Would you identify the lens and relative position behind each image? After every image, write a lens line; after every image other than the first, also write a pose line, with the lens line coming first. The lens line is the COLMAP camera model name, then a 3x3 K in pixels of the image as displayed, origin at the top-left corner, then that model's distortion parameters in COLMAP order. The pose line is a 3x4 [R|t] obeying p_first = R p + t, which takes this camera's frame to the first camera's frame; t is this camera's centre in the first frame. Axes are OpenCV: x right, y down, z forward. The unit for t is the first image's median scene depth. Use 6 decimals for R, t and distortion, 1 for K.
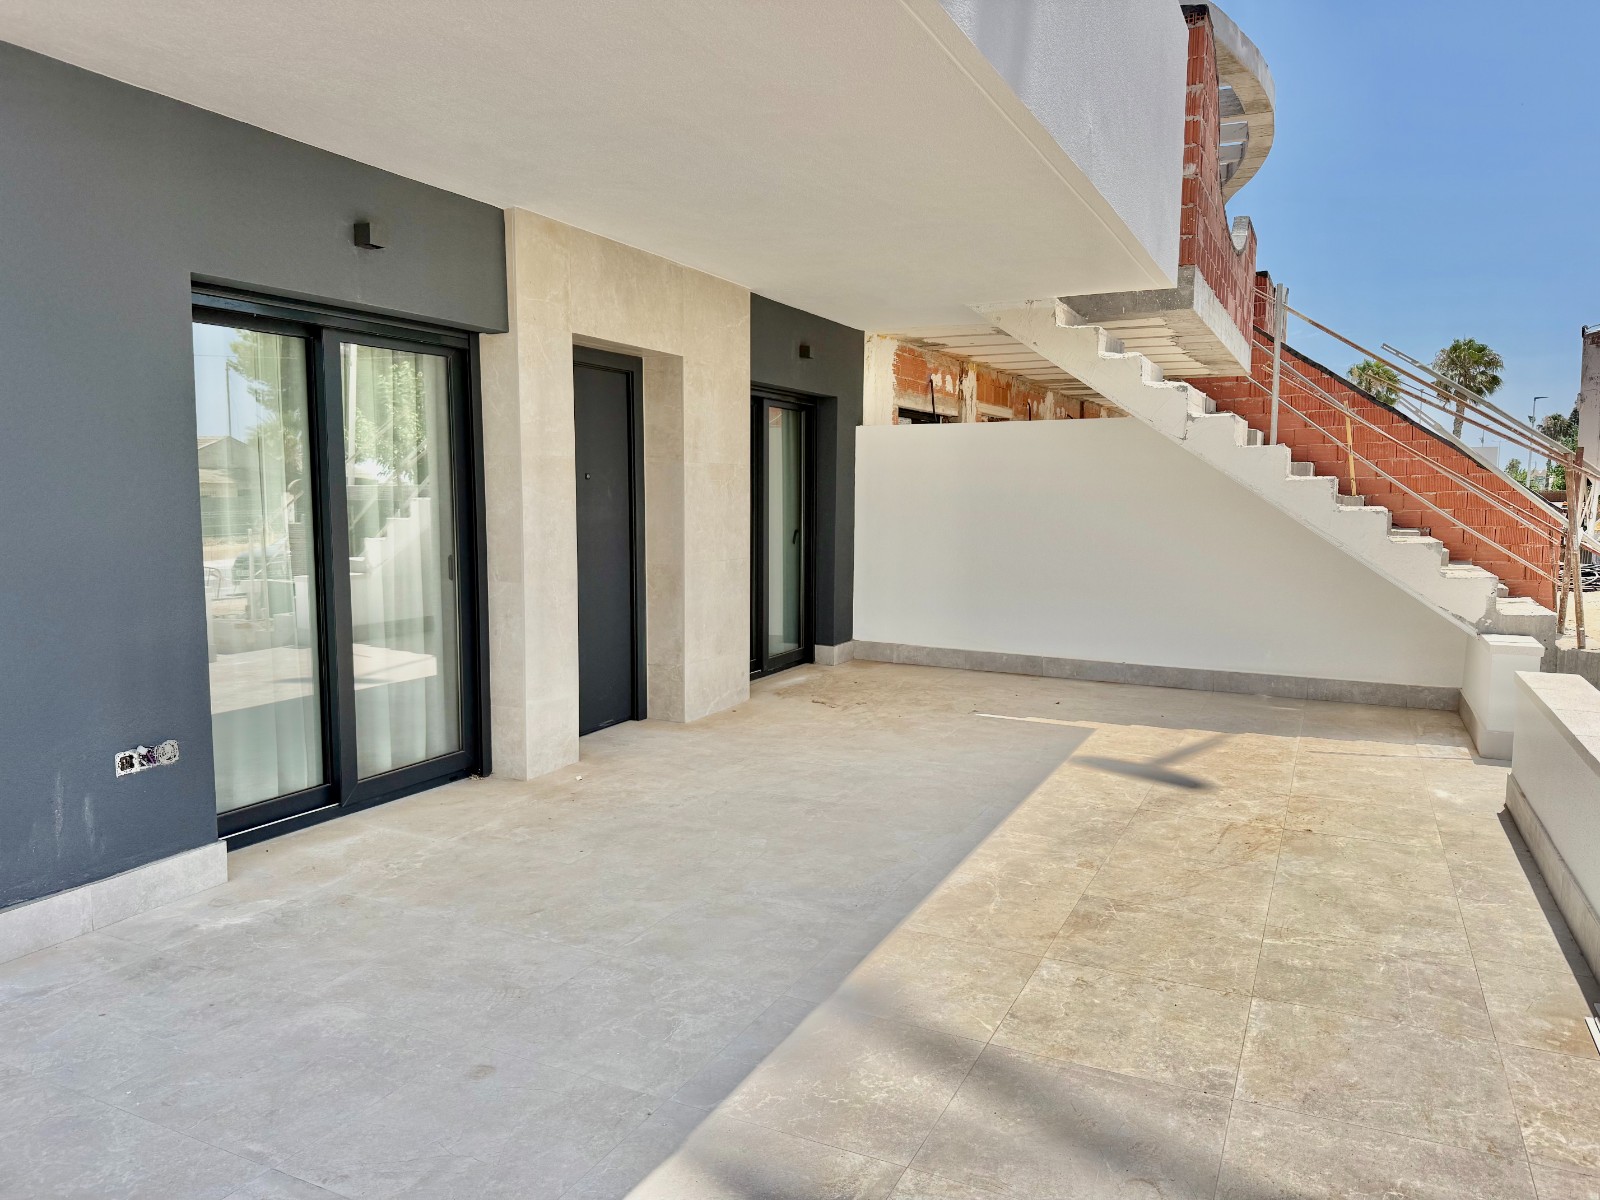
lens RADIAL K [[1131.7, 0, 803.6], [0, 1131.7, 606.8], [0, 0, 1]] dist [0.116461, -0.196286]
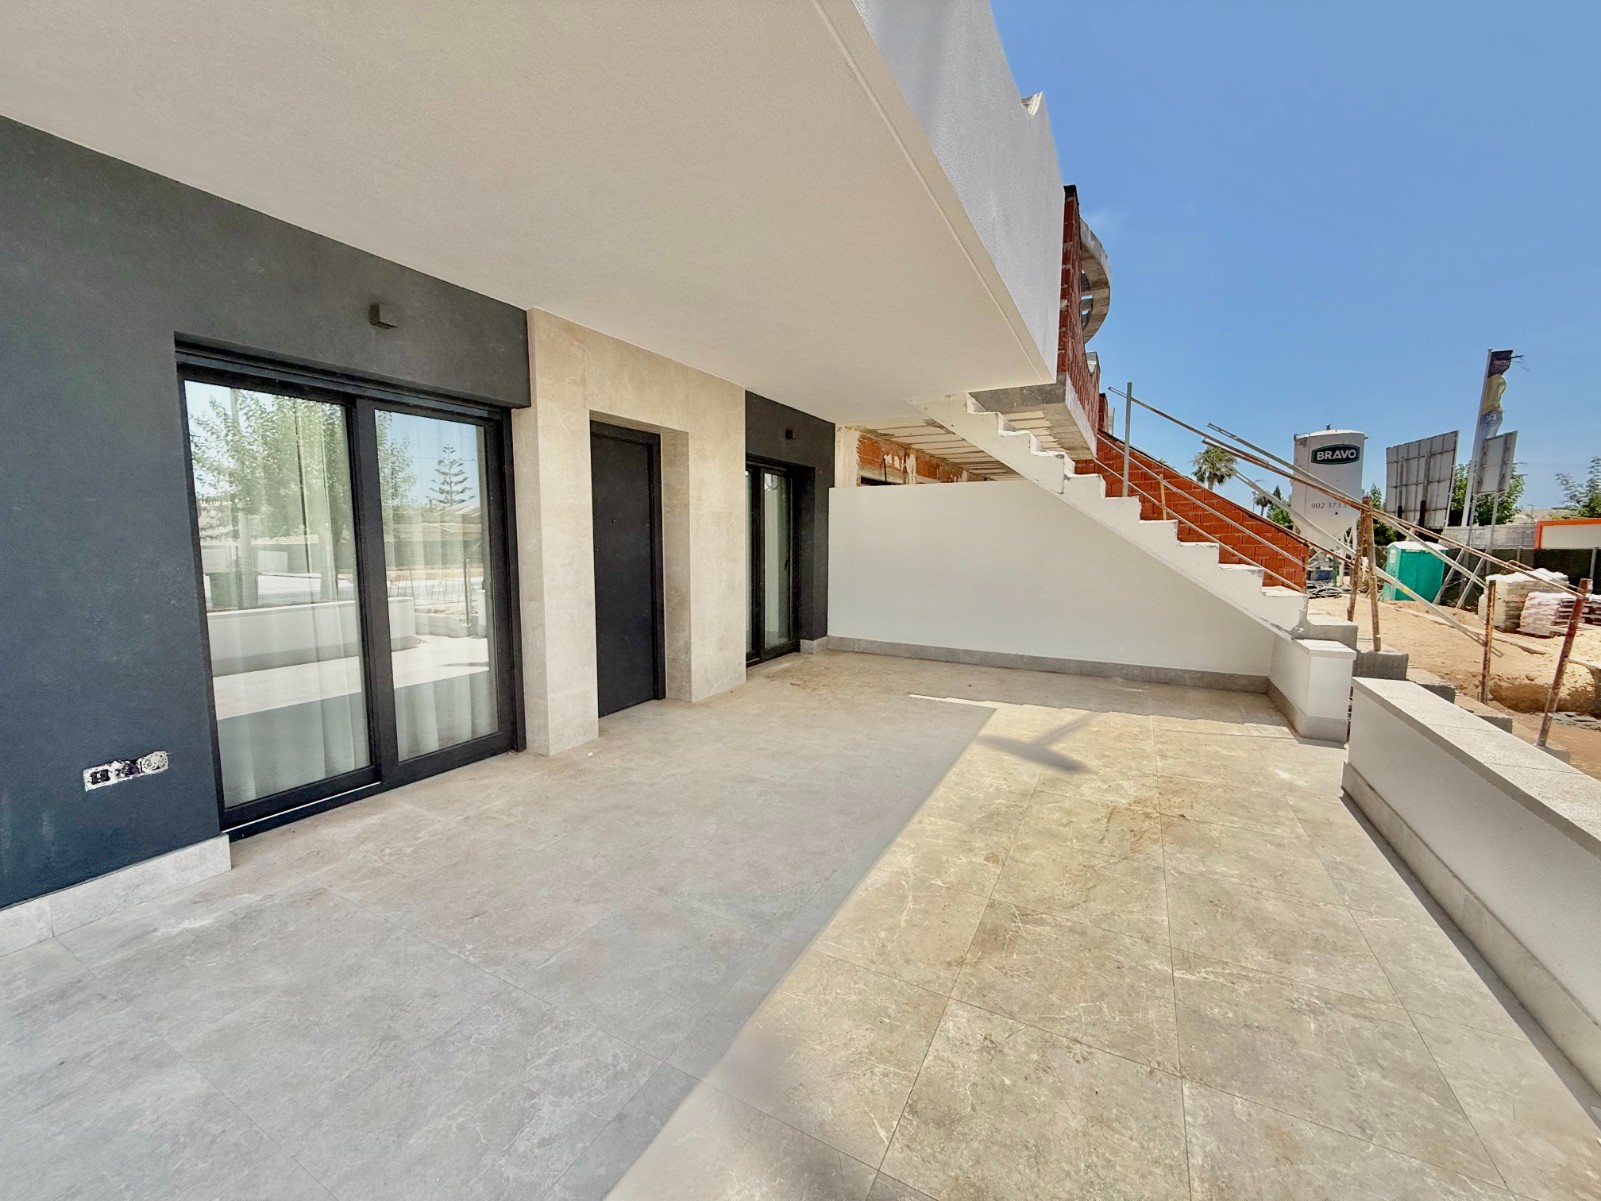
lens RADIAL K [[637.5, 0, 792.6], [0, 637.5, 599.0], [0, 0, 1]] dist [-0.000410, -0.000156]
pose [[0.998576, 0.000960, -0.053348, 0.071465], [-0.001256, 0.999984, -0.005510, -0.021934], [0.053342, 0.005569, 0.998561, 0.308600]]
